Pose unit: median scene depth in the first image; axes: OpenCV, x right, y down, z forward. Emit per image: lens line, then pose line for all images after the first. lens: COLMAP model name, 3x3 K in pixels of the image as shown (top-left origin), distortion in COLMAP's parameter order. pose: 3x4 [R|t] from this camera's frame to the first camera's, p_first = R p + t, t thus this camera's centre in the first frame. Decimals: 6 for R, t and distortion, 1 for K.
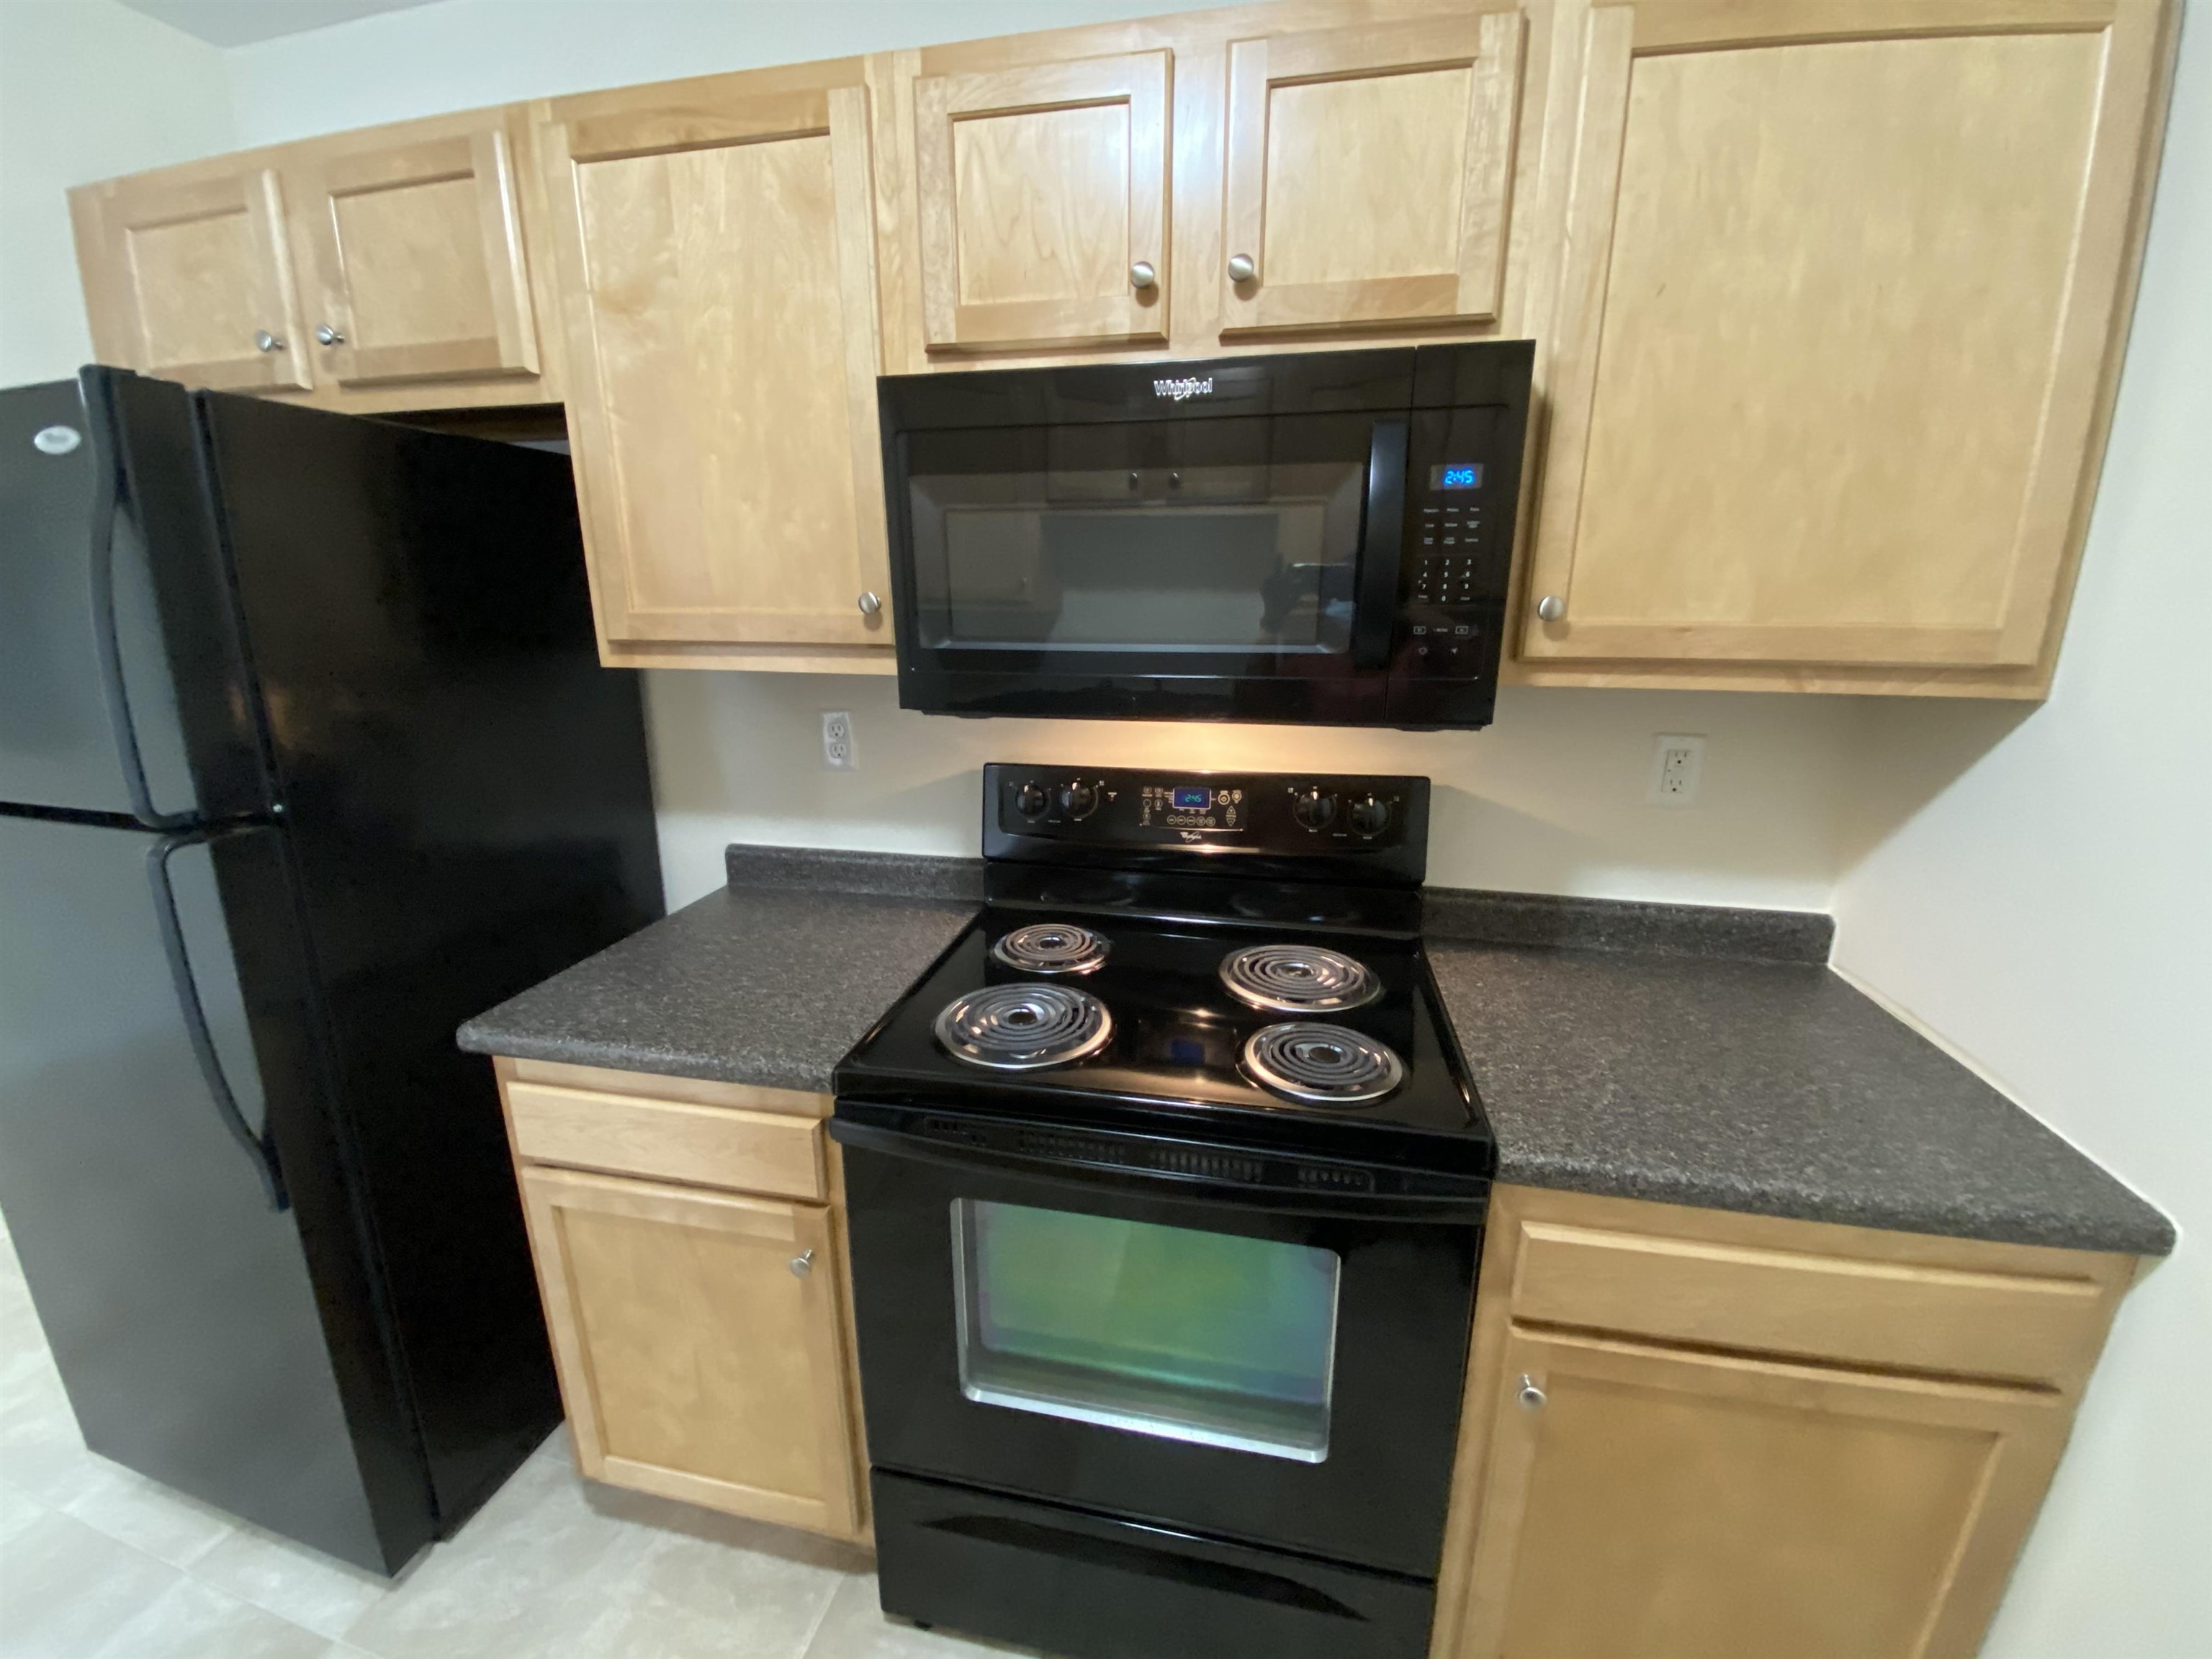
lens RADIAL K [[893.5, 0, 1095.8], [0, 893.5, 822.4], [0, 0, 1]] dist [0.012591, -0.016039]
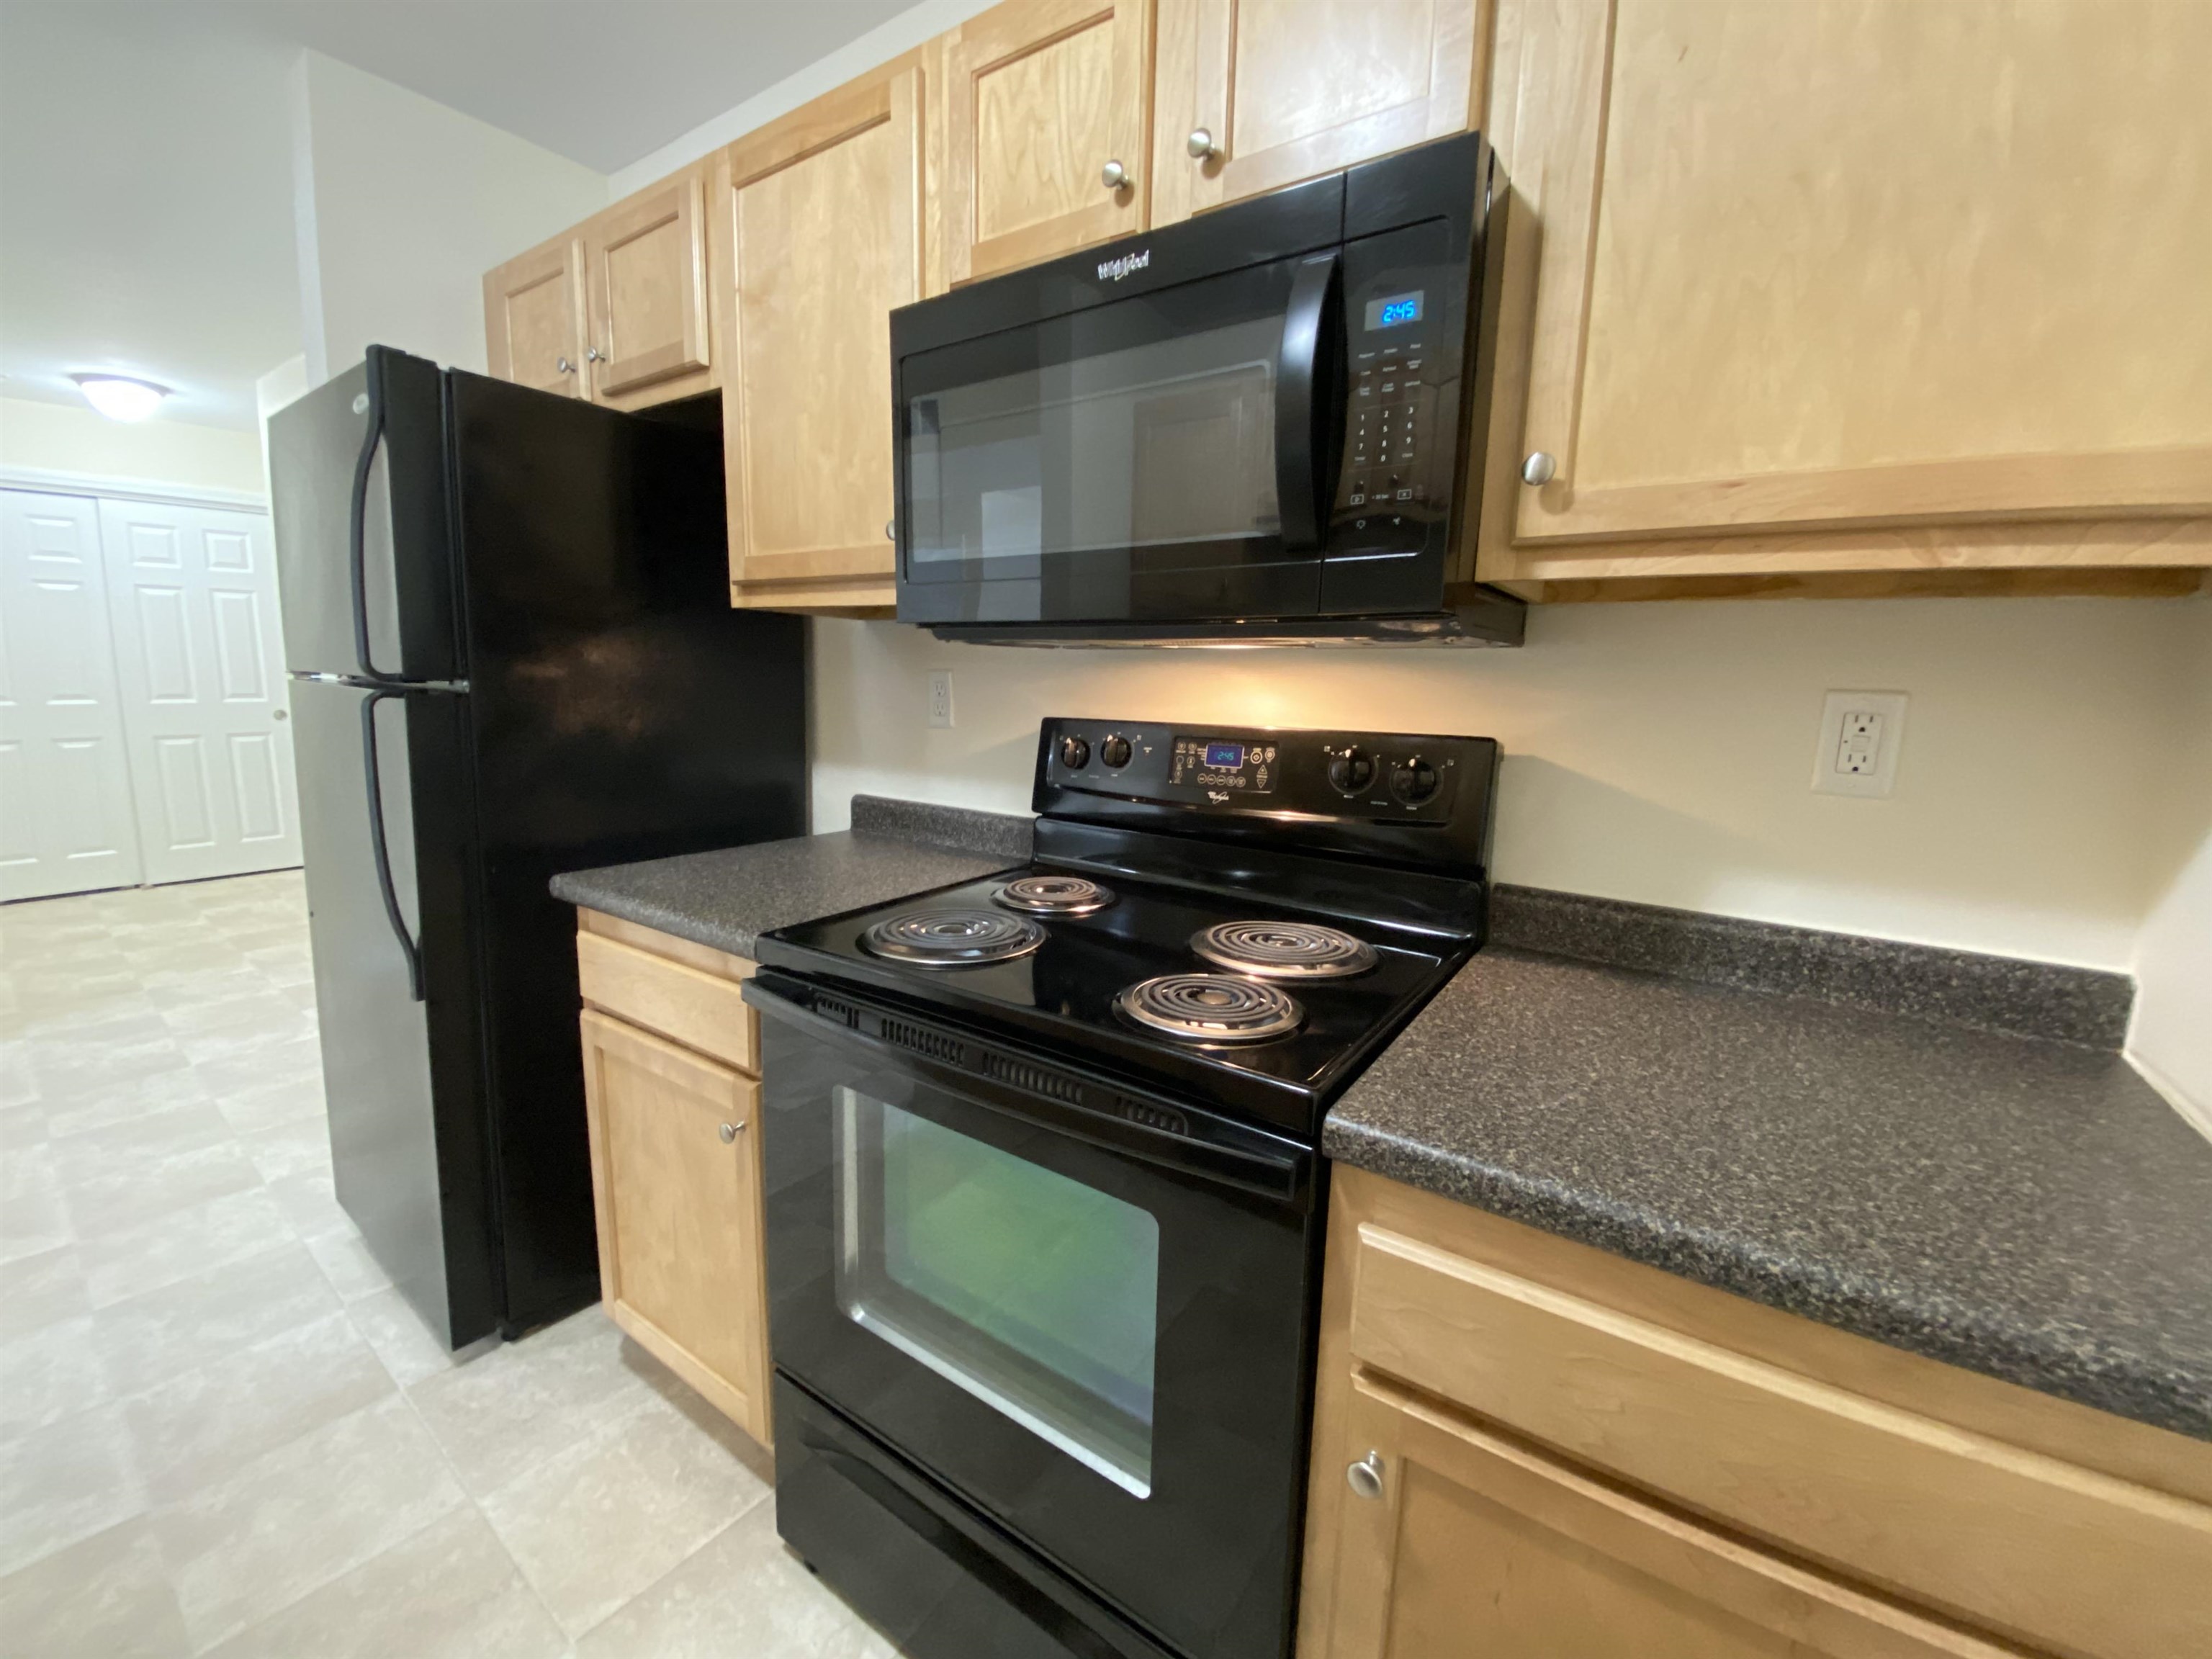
lens RADIAL K [[893.5, 0, 1091.4], [0, 893.5, 822.2], [0, 0, 1]] dist [0.012591, -0.016039]
pose [[0.920450, 0.088563, -0.380696, 0.414325], [-0.127153, 0.988860, -0.077388, 0.158108], [0.369601, 0.119638, 0.921456, 0.143062]]
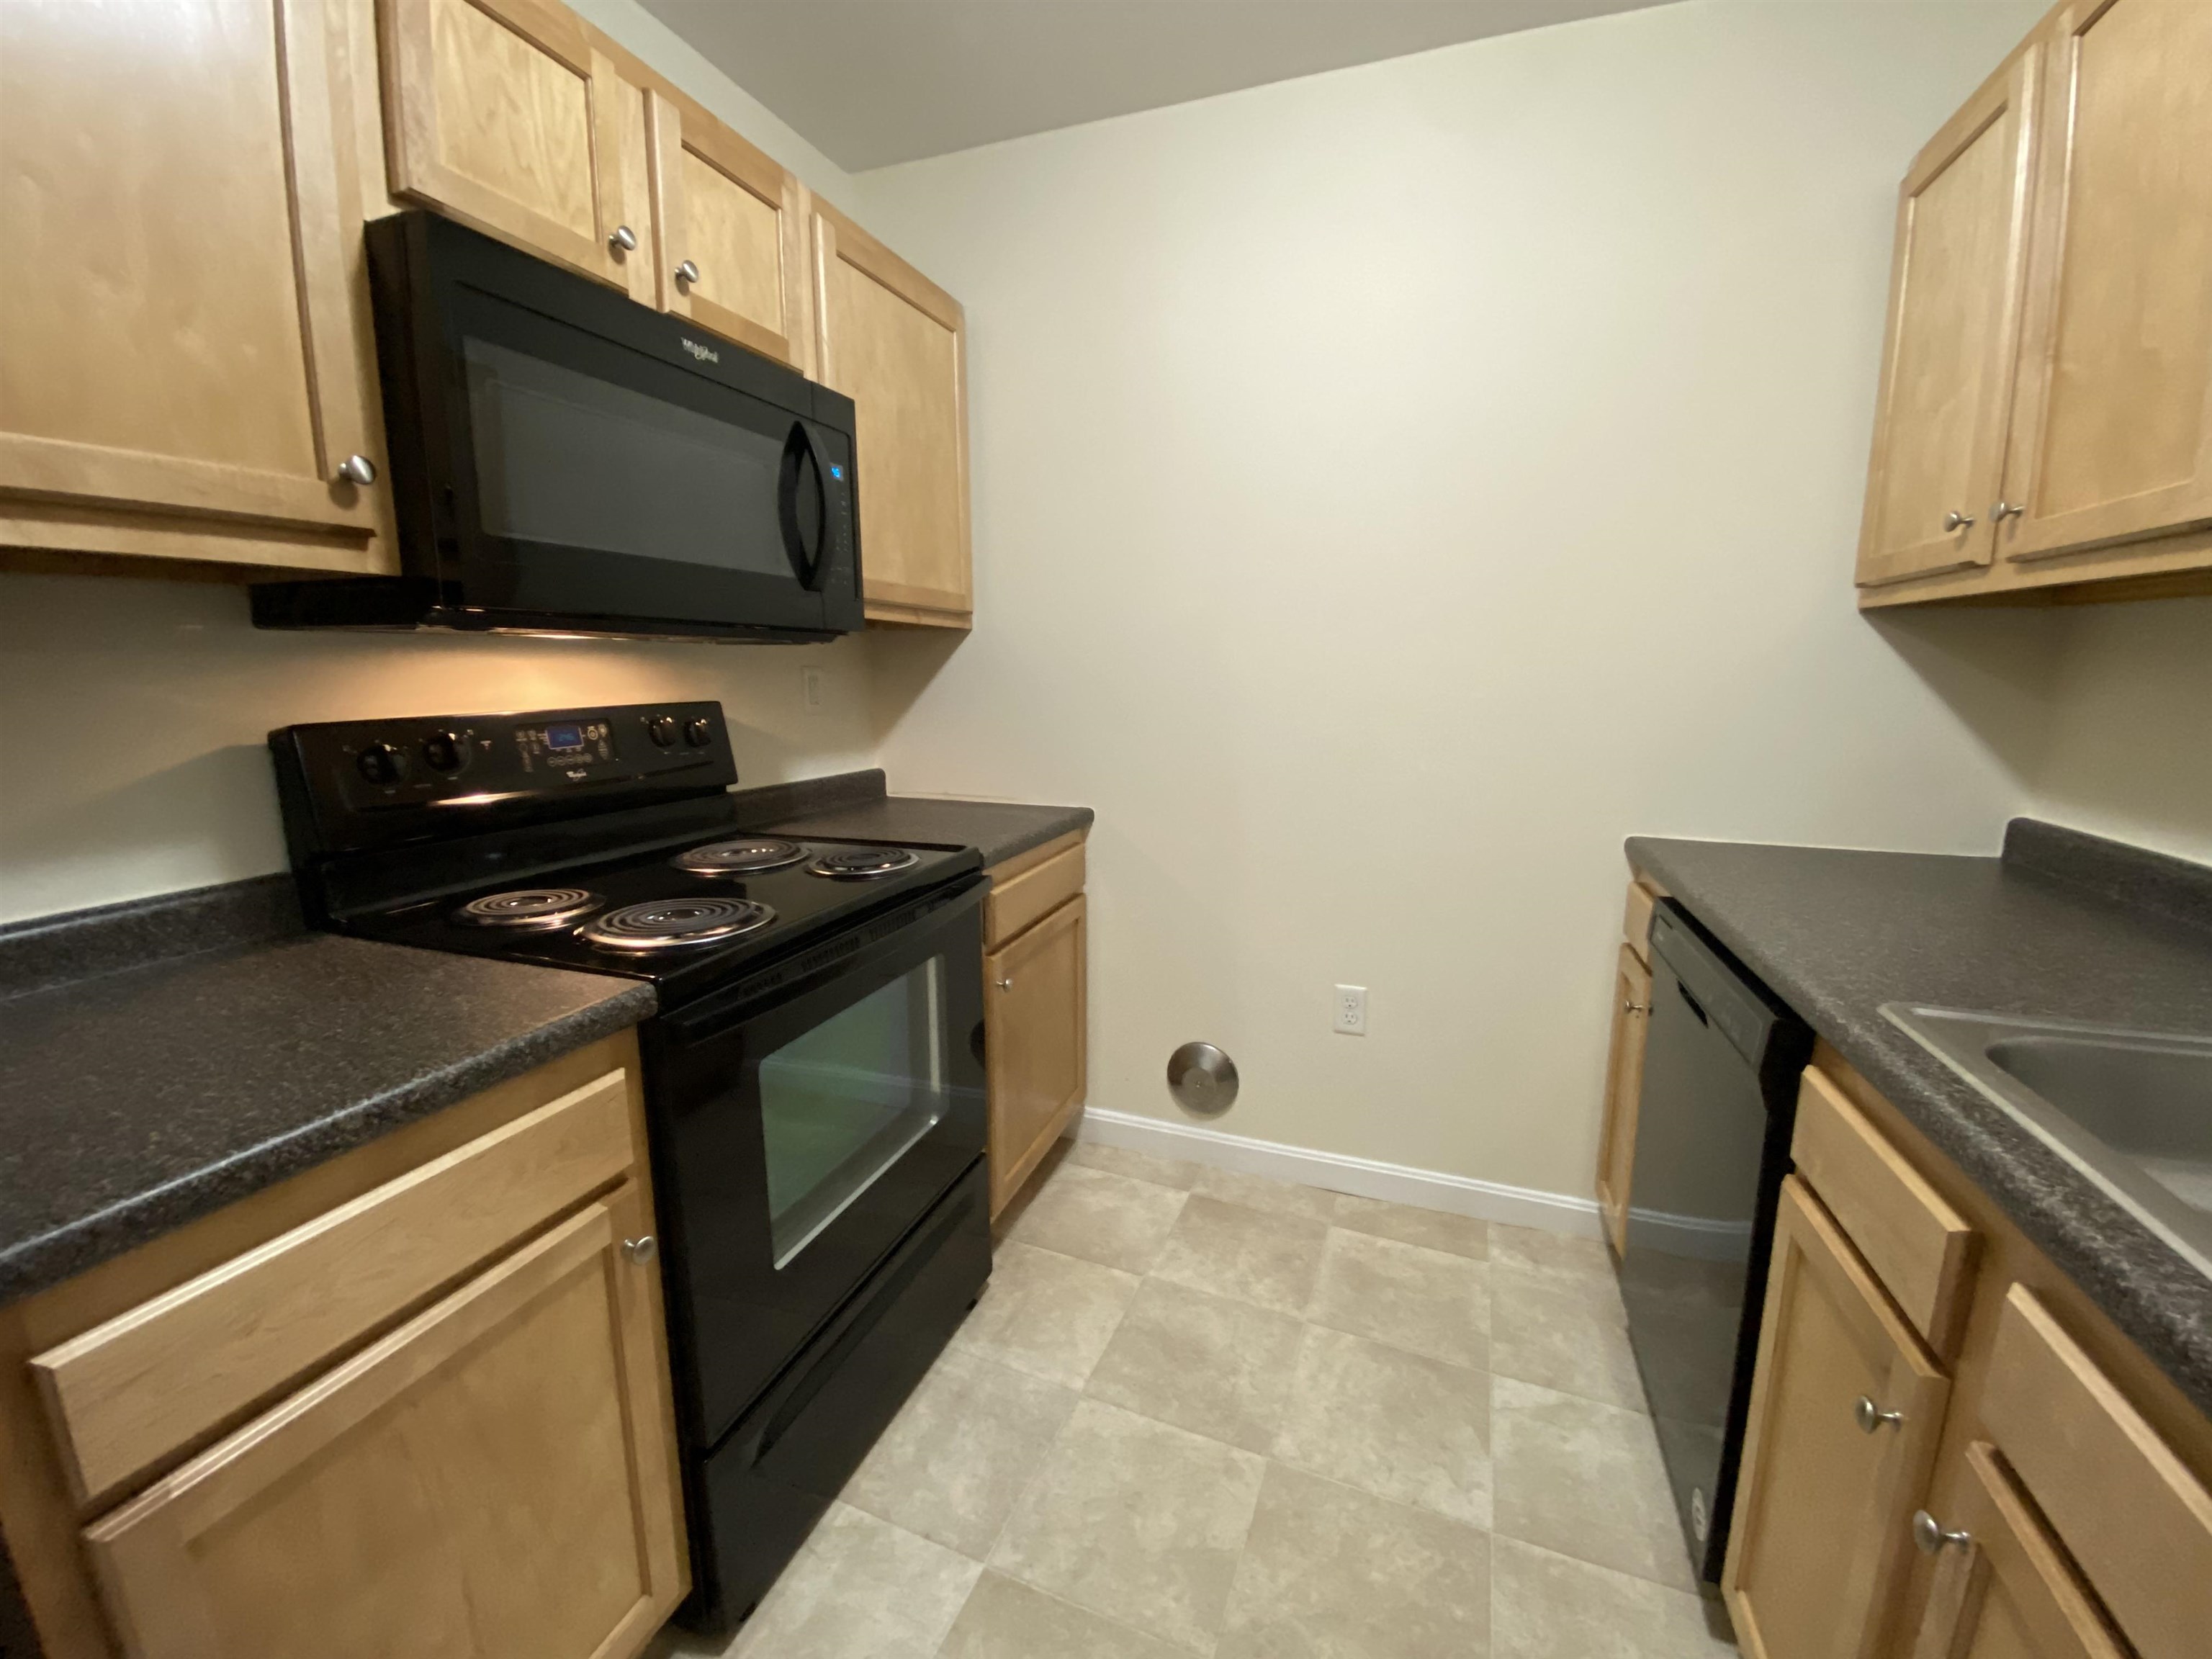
lens RADIAL K [[893.5, 0, 1102.2], [0, 893.5, 825.1], [0, 0, 1]] dist [0.012591, -0.016039]
pose [[0.134764, -0.166666, 0.976761, -0.992548], [0.259368, 0.957317, 0.127563, 0.116945], [-0.956330, 0.236149, 0.172240, 0.340255]]
